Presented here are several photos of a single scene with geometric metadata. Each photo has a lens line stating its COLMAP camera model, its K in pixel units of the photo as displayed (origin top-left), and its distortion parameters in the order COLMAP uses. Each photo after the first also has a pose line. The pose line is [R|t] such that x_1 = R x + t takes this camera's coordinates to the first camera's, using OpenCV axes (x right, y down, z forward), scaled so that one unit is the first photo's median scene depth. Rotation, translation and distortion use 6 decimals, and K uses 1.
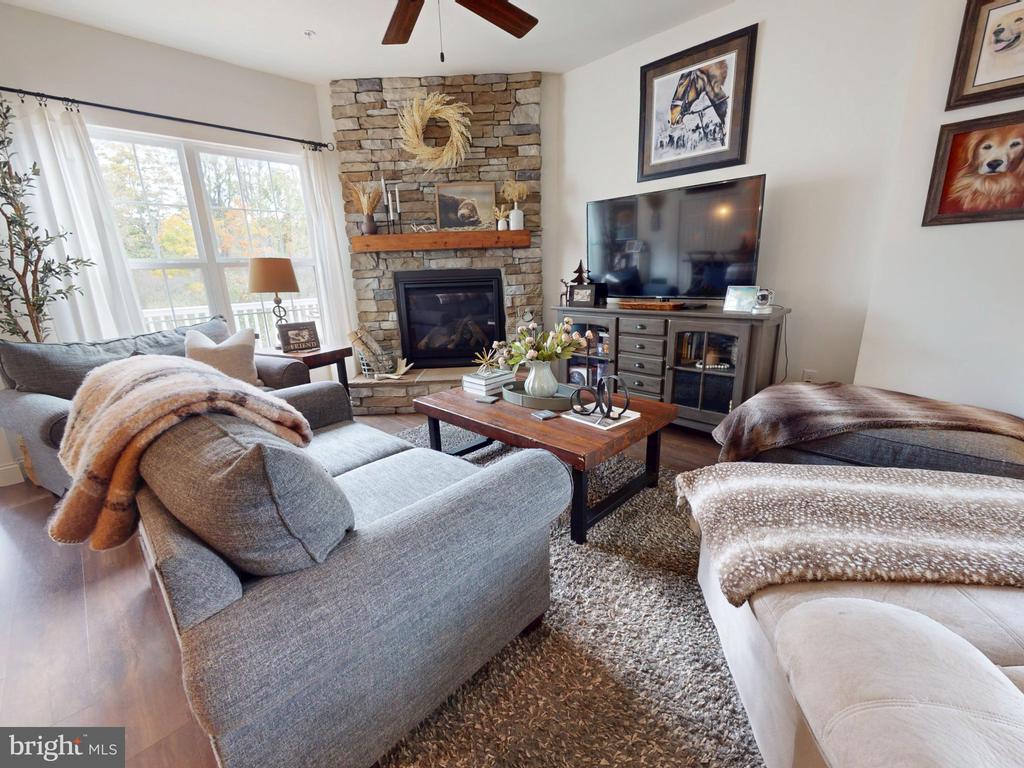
lens RADIAL K [[429.2, 0, 512.0], [0, 429.2, 384.0], [0, 0, 1]] dist [-0.001140, 0.000334]
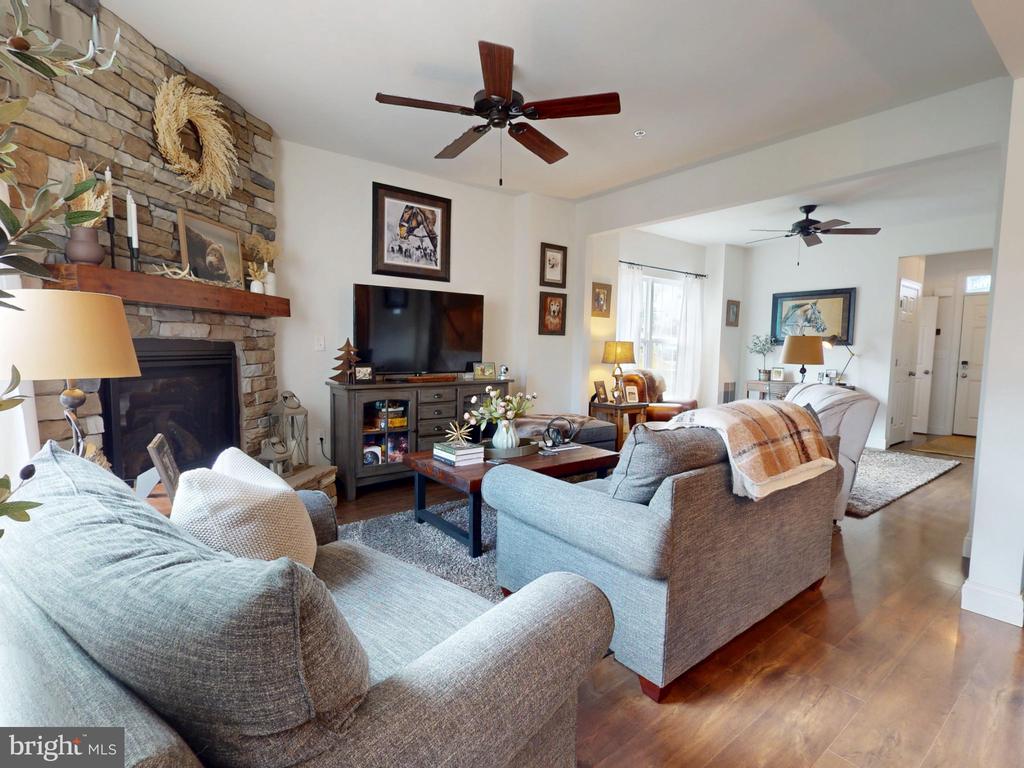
lens RADIAL K [[499.7, 0, 513.5], [0, 499.7, 384.9], [0, 0, 1]] dist [0.001235, -0.000139]
pose [[0.134158, -0.037943, 0.990233, -0.893385], [0.237550, 0.971362, 0.005036, -0.101614], [-0.962066, 0.234555, 0.139329, 0.499269]]
